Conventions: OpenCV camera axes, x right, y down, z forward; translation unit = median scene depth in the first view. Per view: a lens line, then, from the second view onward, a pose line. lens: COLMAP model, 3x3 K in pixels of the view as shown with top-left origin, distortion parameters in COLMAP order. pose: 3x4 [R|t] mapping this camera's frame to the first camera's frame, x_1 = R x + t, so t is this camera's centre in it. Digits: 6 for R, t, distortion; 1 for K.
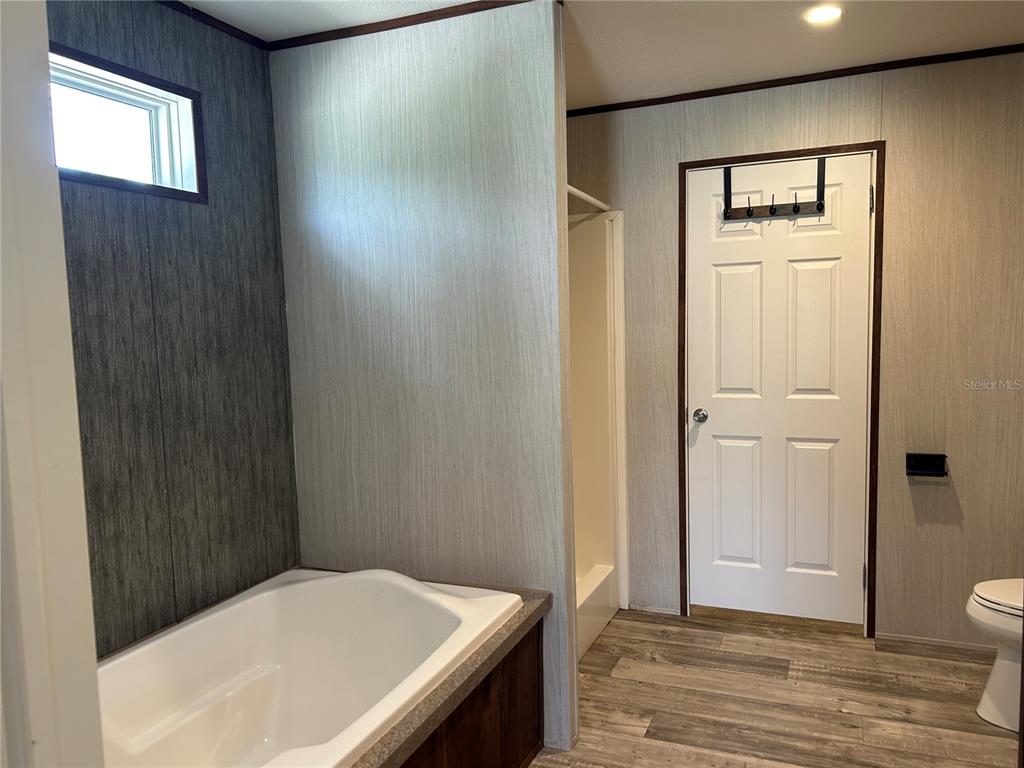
lens RADIAL K [[762.9, 0, 512.1], [0, 762.9, 387.6], [0, 0, 1]] dist [0.013591, 0.003400]
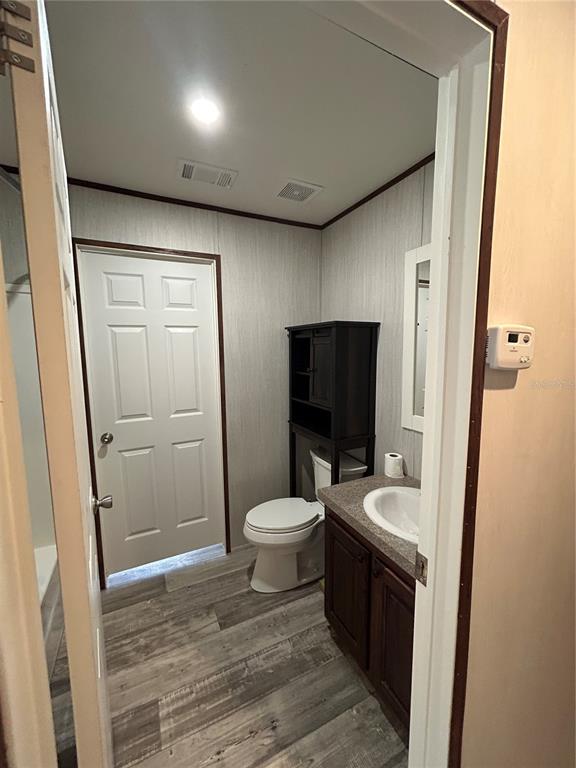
lens RADIAL K [[300.3, 0, 286.5], [0, 300.3, 381.9], [0, 0, 1]] dist [0.005063, 0.000494]
pose [[0.642347, -0.042046, 0.765259, 0.182146], [0.040921, 0.998951, 0.020537, -0.083200], [-0.765320, 0.018124, 0.643394, 0.607321]]
